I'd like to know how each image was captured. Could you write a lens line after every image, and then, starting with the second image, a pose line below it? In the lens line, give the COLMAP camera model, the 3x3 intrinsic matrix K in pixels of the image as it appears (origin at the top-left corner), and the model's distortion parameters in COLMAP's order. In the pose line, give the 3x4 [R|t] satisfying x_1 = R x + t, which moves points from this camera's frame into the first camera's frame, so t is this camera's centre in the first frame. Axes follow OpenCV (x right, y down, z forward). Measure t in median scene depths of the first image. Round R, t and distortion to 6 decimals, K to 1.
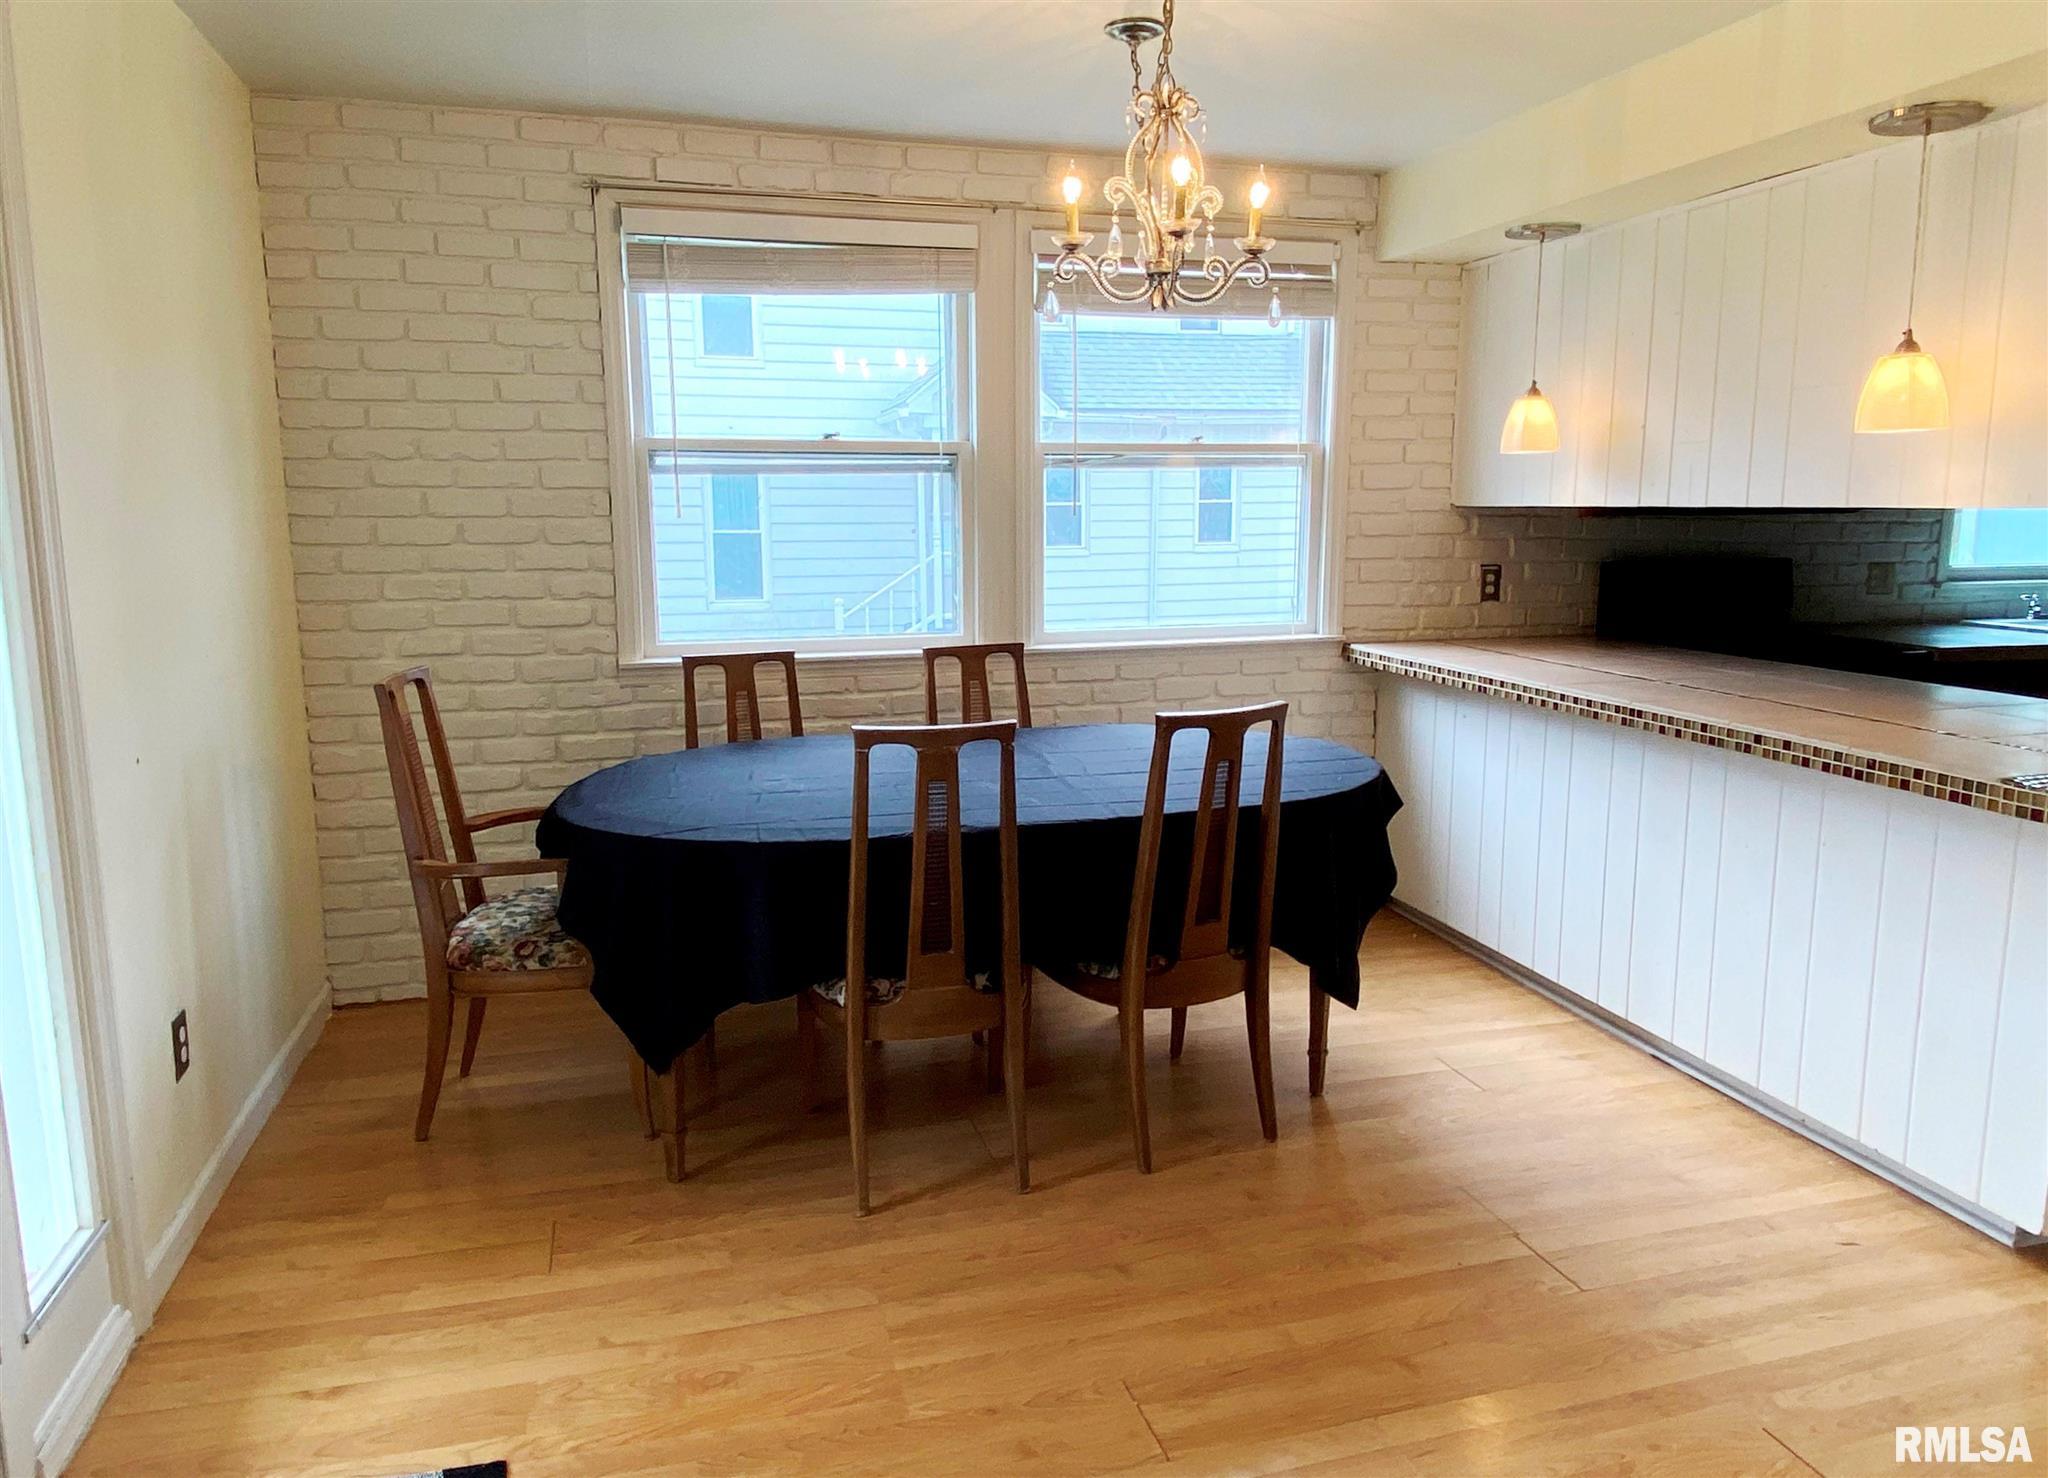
lens RADIAL K [[1369.4, 0, 1016.3], [0, 1369.4, 722.4], [0, 0, 1]] dist [0.068831, -0.086840]
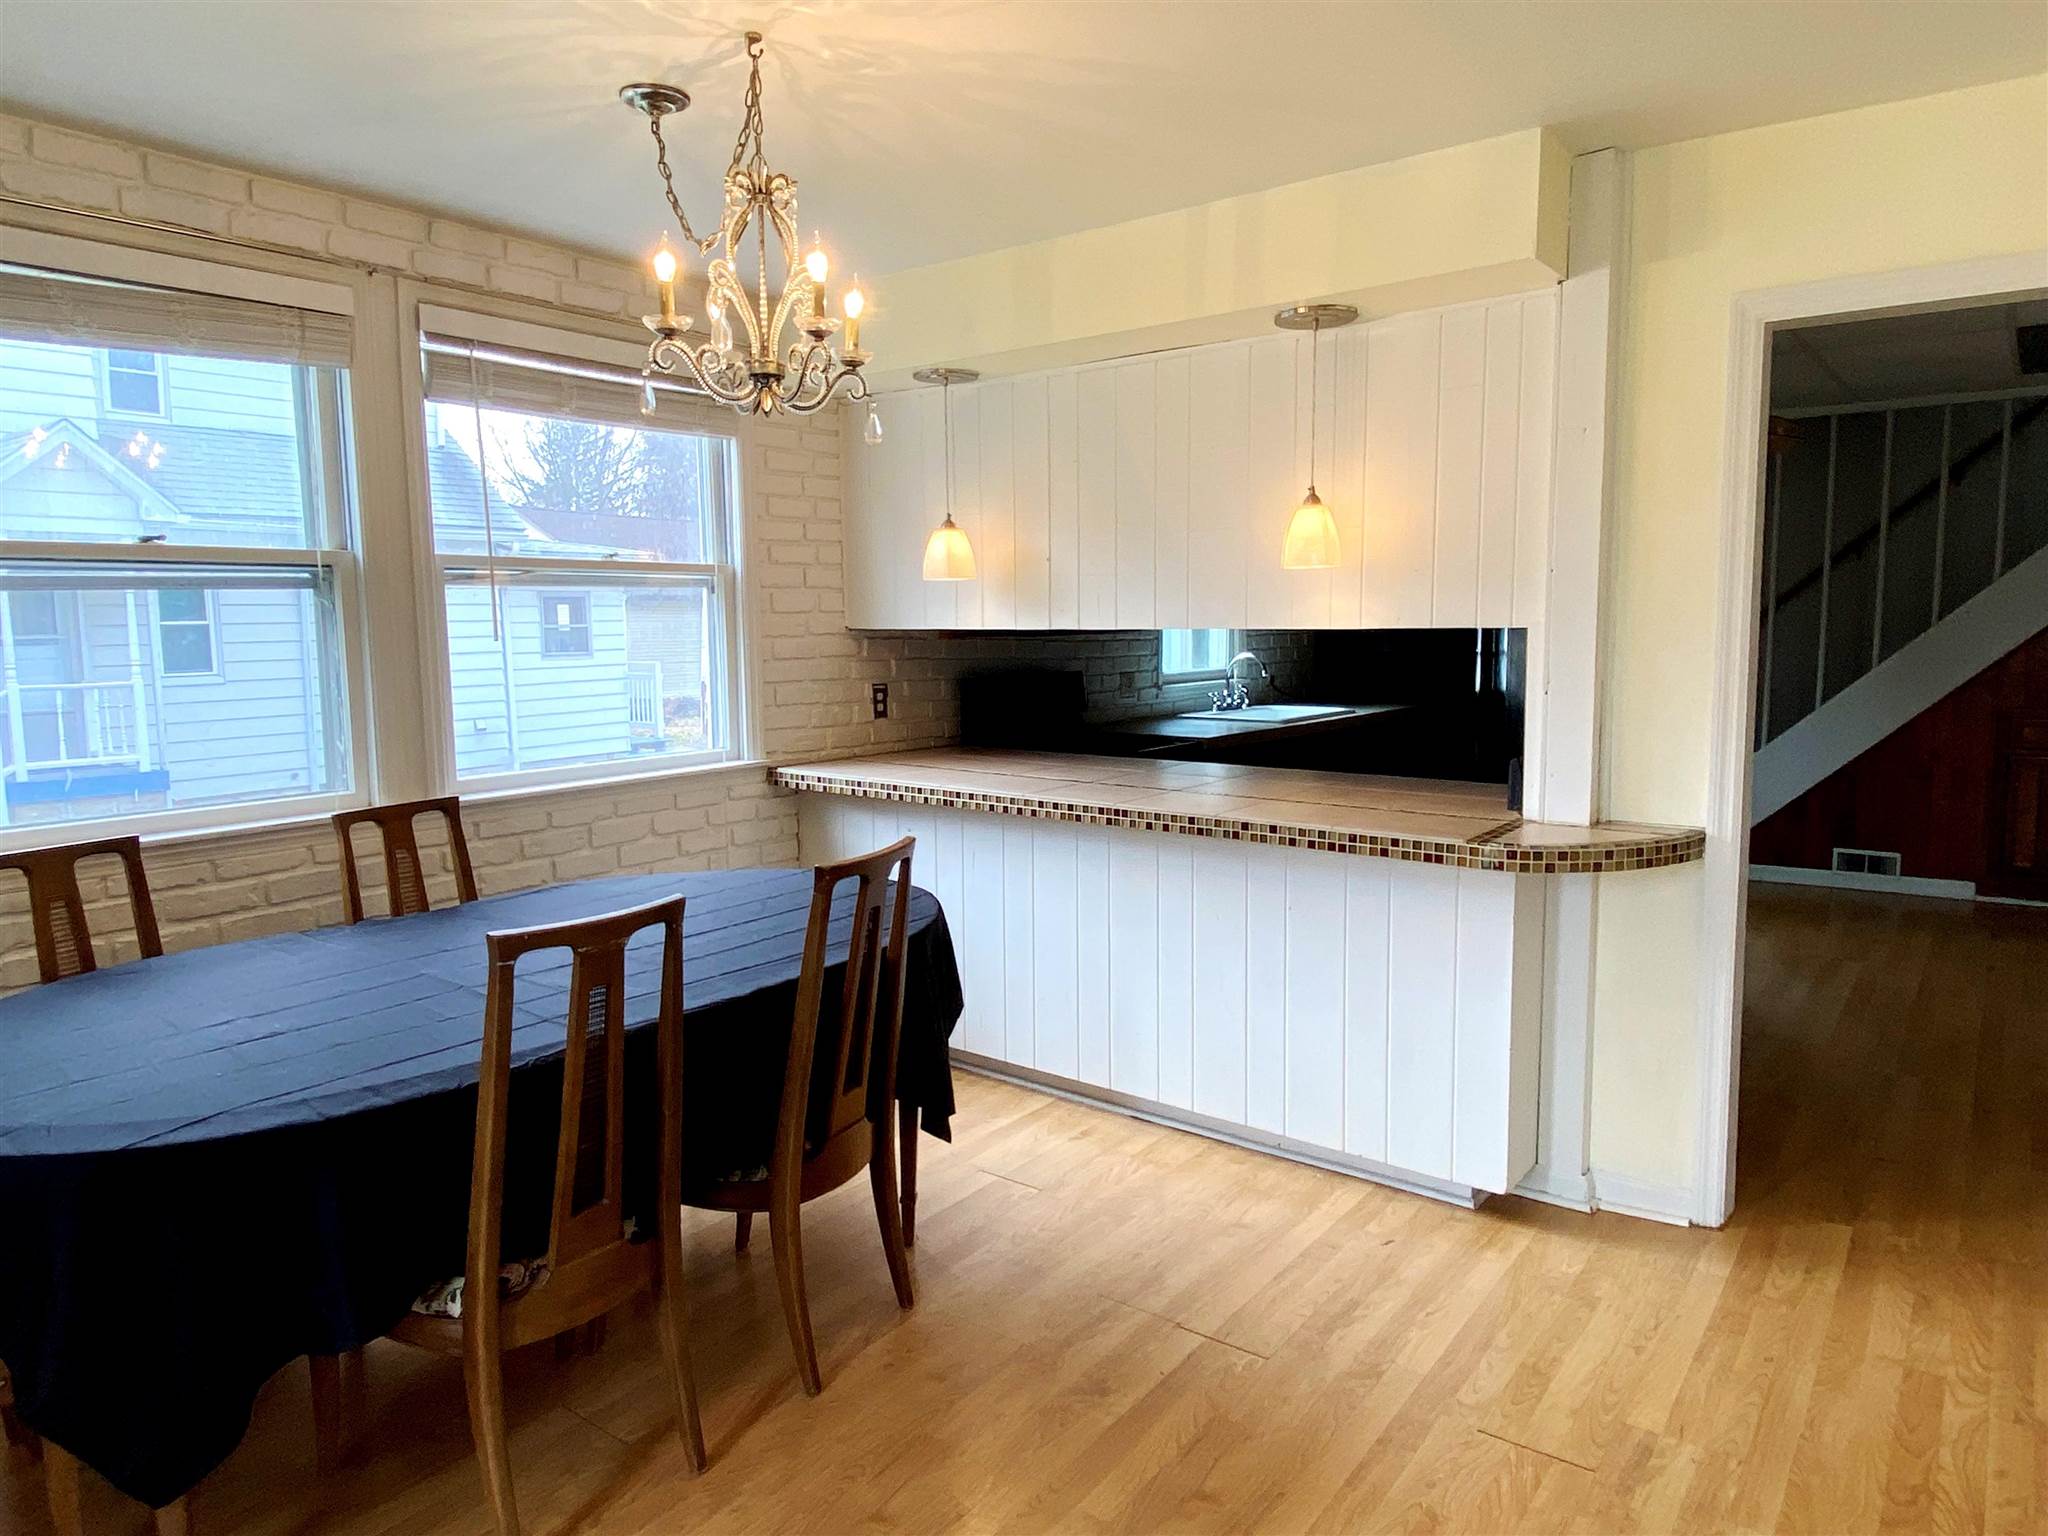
lens RADIAL K [[1306.0, 0, 1013.1], [0, 1306.0, 757.2], [0, 0, 1]] dist [0.094238, -0.123632]
pose [[0.795396, -0.067913, 0.602273, -0.220626], [0.101055, 0.994653, -0.021301, -0.032844], [-0.597606, 0.077805, 0.798006, 0.177816]]
